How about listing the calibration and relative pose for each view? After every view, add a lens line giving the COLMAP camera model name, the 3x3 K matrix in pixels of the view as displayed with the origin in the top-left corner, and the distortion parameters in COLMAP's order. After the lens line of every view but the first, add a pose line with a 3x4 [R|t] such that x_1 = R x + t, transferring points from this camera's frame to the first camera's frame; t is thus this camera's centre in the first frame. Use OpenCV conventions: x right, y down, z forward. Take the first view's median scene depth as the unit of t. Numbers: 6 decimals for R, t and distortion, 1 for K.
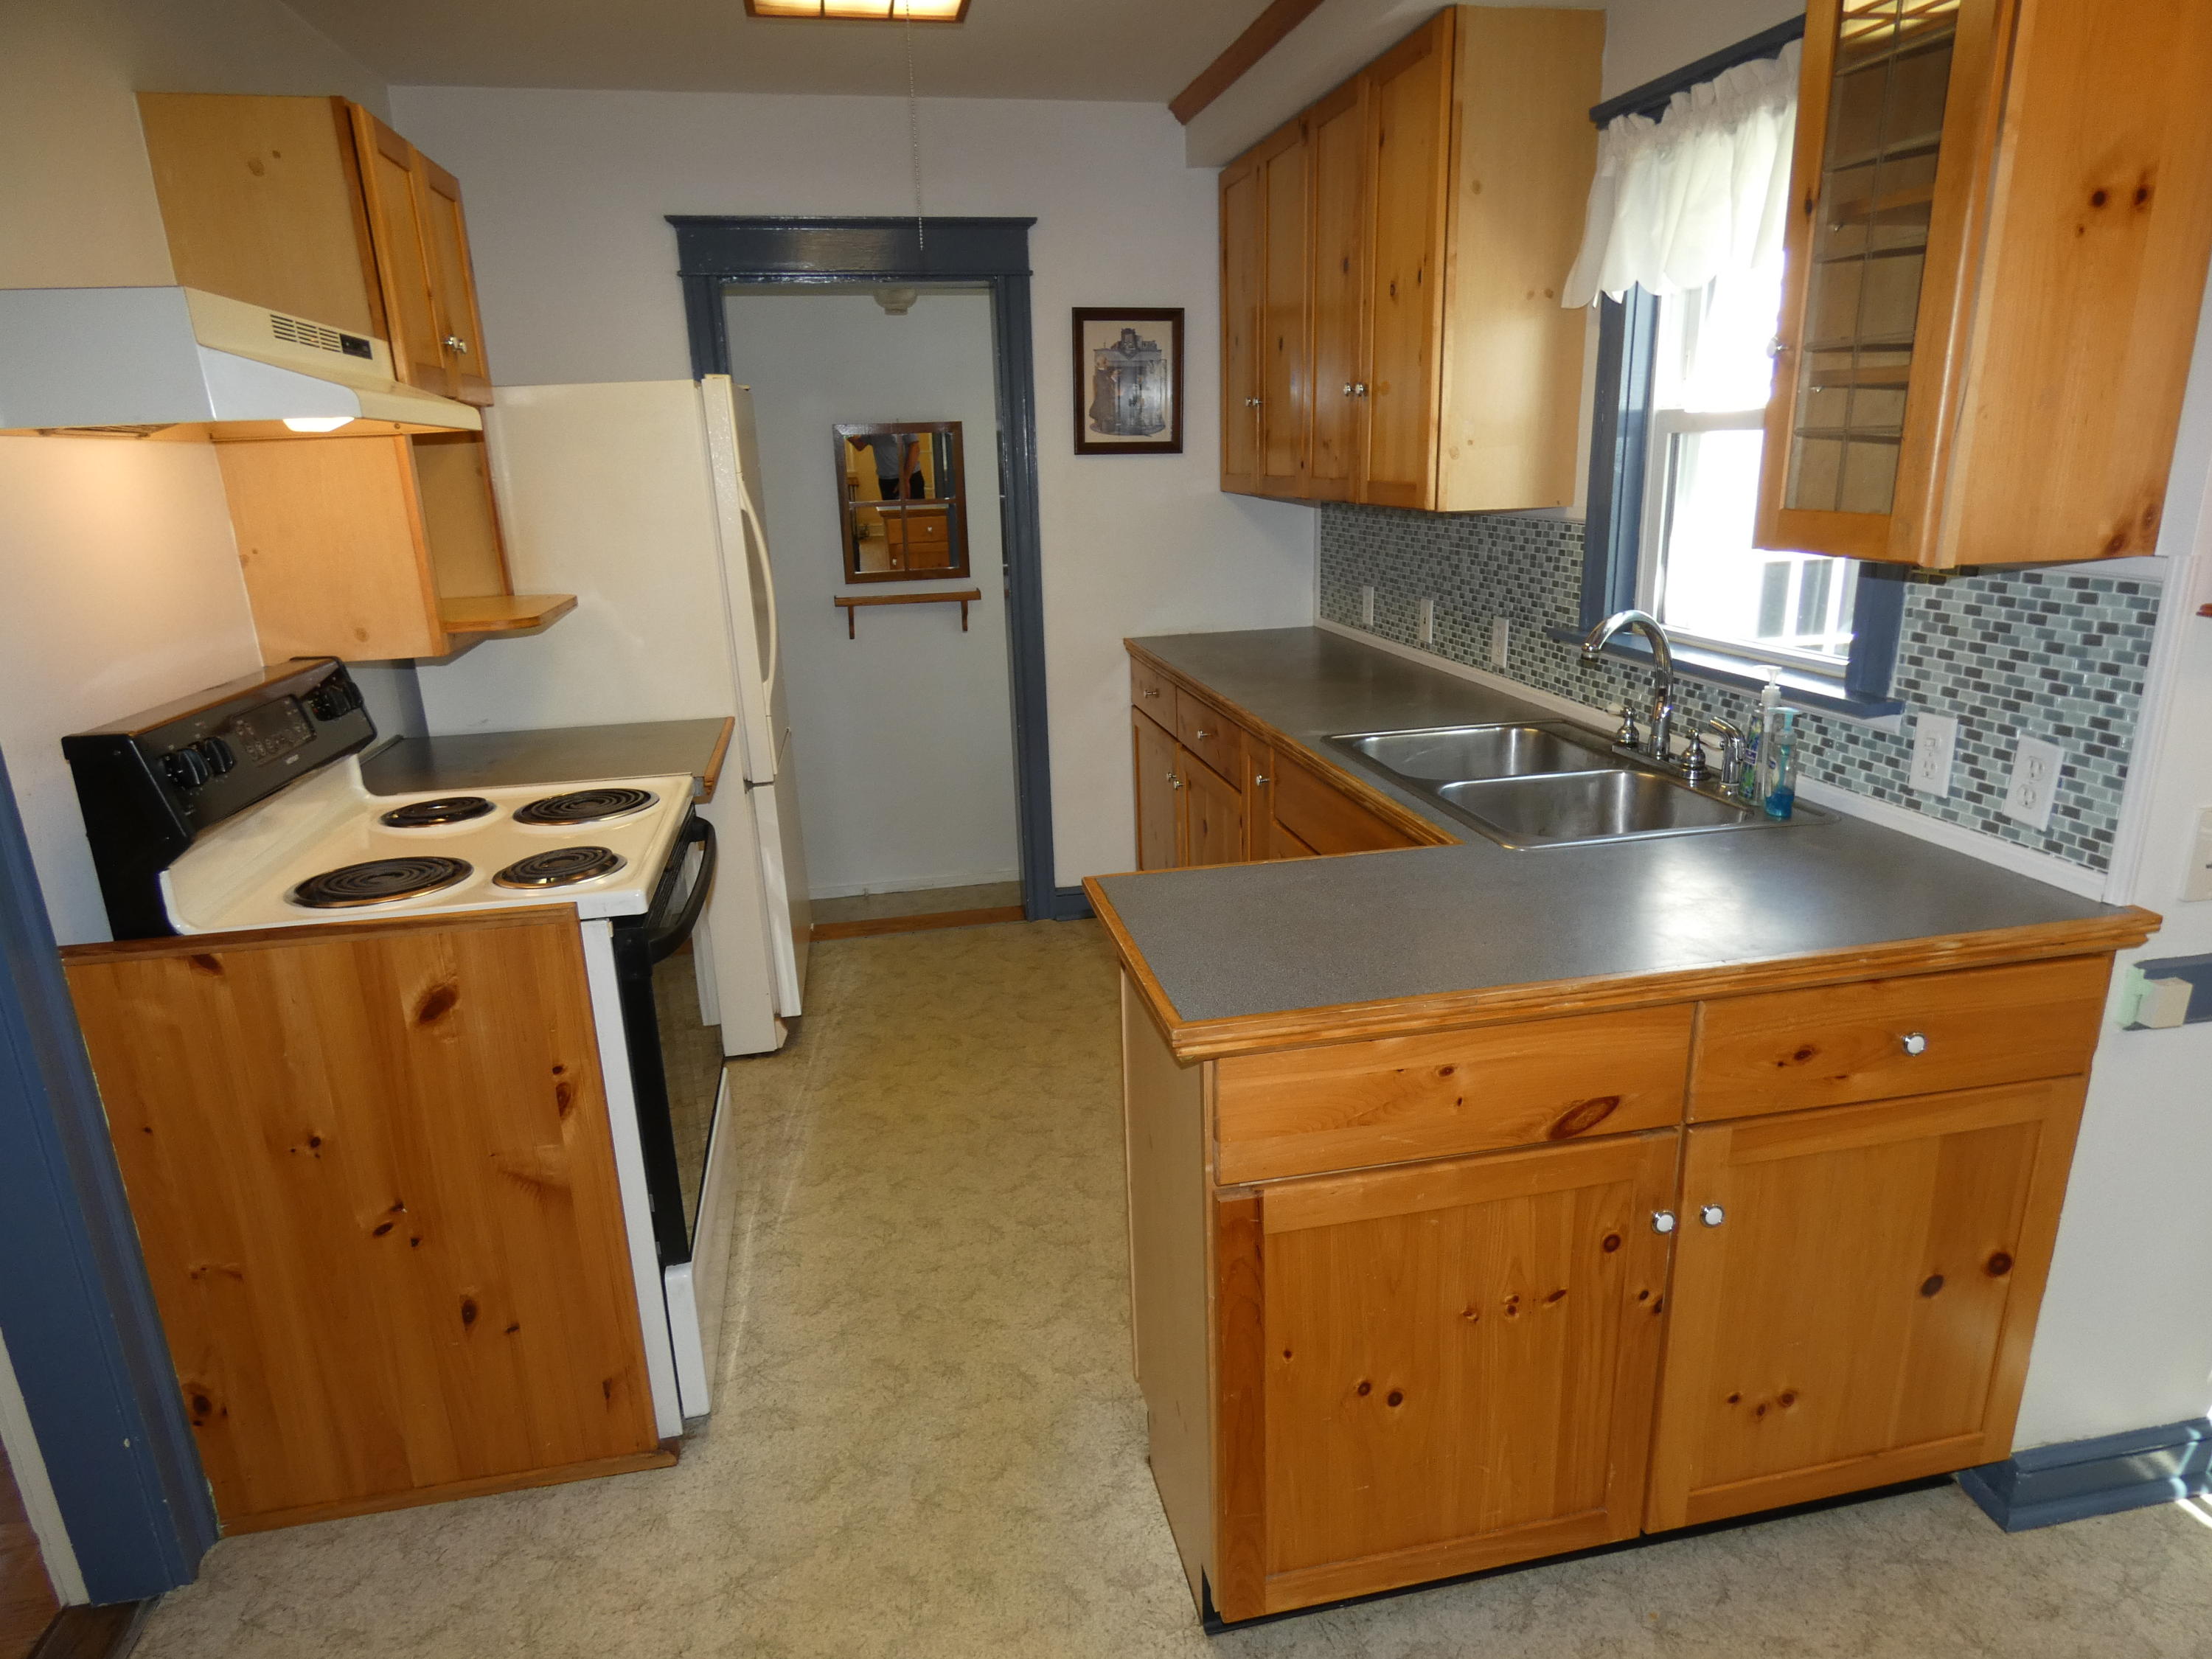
lens RADIAL K [[1309.7, 0, 1109.3], [0, 1309.7, 822.4], [0, 0, 1]] dist [0.001802, 0.000412]
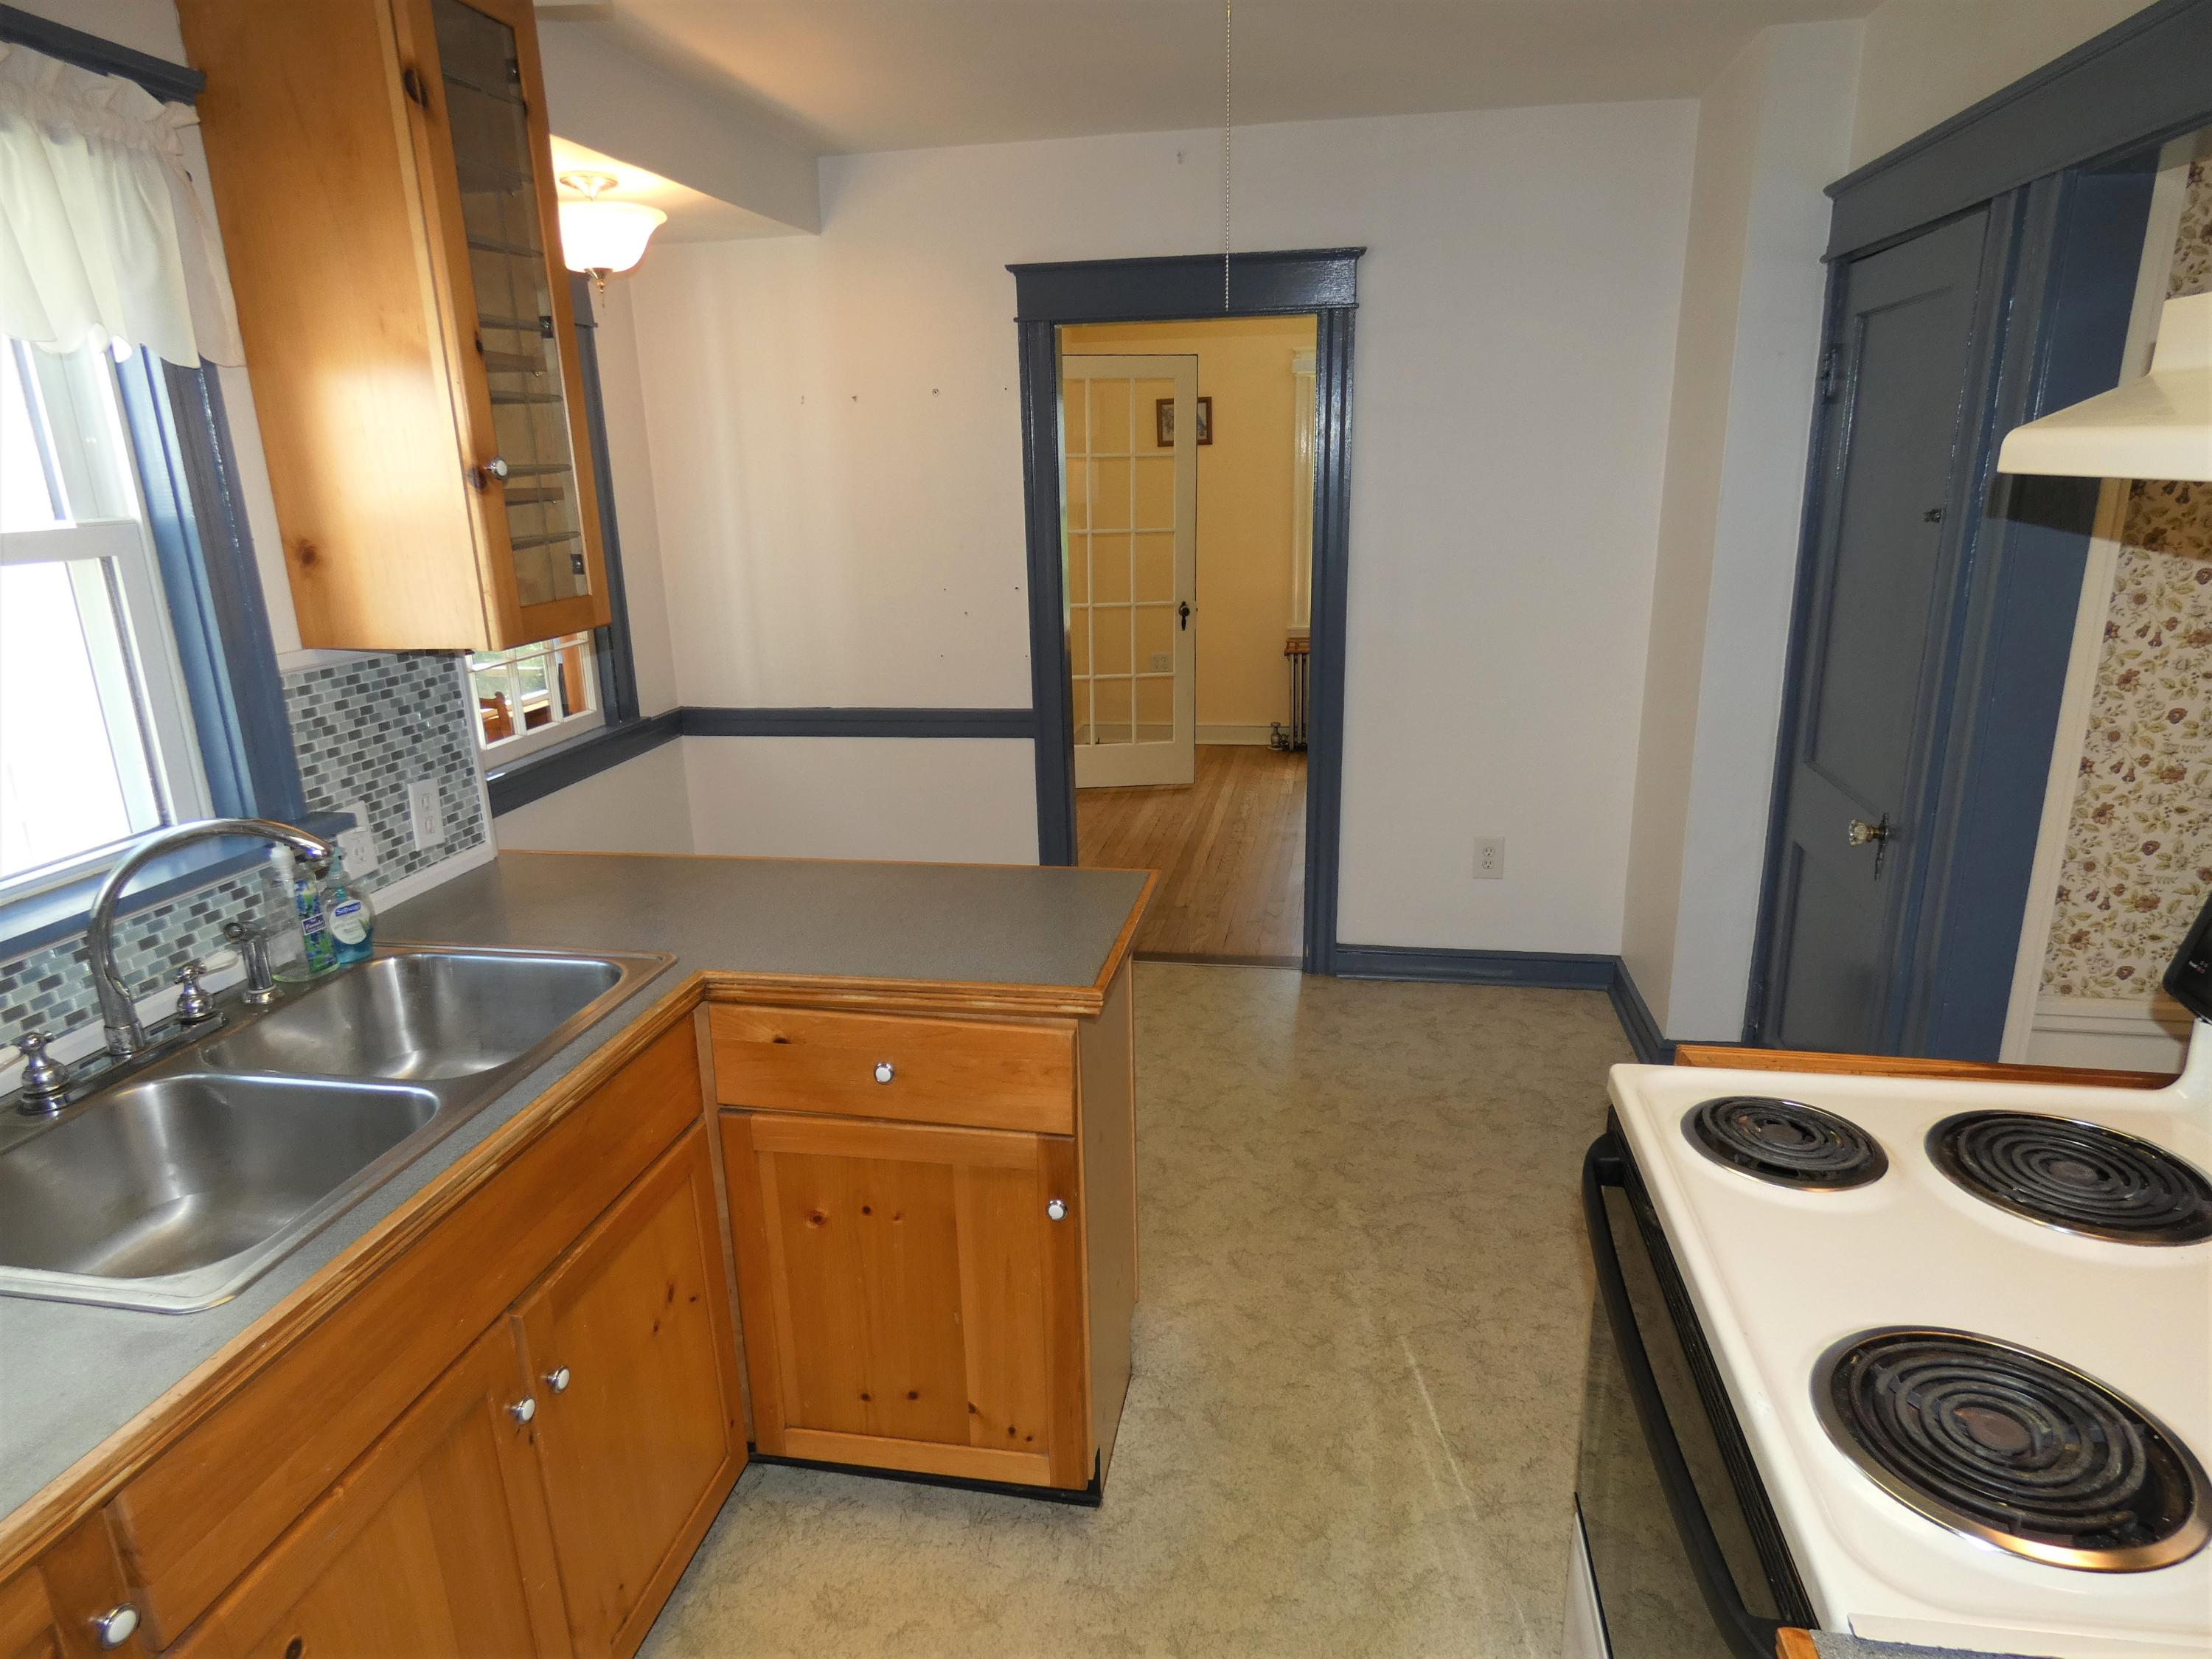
lens RADIAL K [[1309.7, 0, 1113.8], [0, 1309.7, 839.5], [0, 0, 1]] dist [0.001802, 0.000412]
pose [[-0.926339, -0.055660, 0.372556, -0.384950], [0.153307, 0.847703, 0.507835, -0.547377], [-0.344083, 0.527543, -0.776727, 1.753611]]
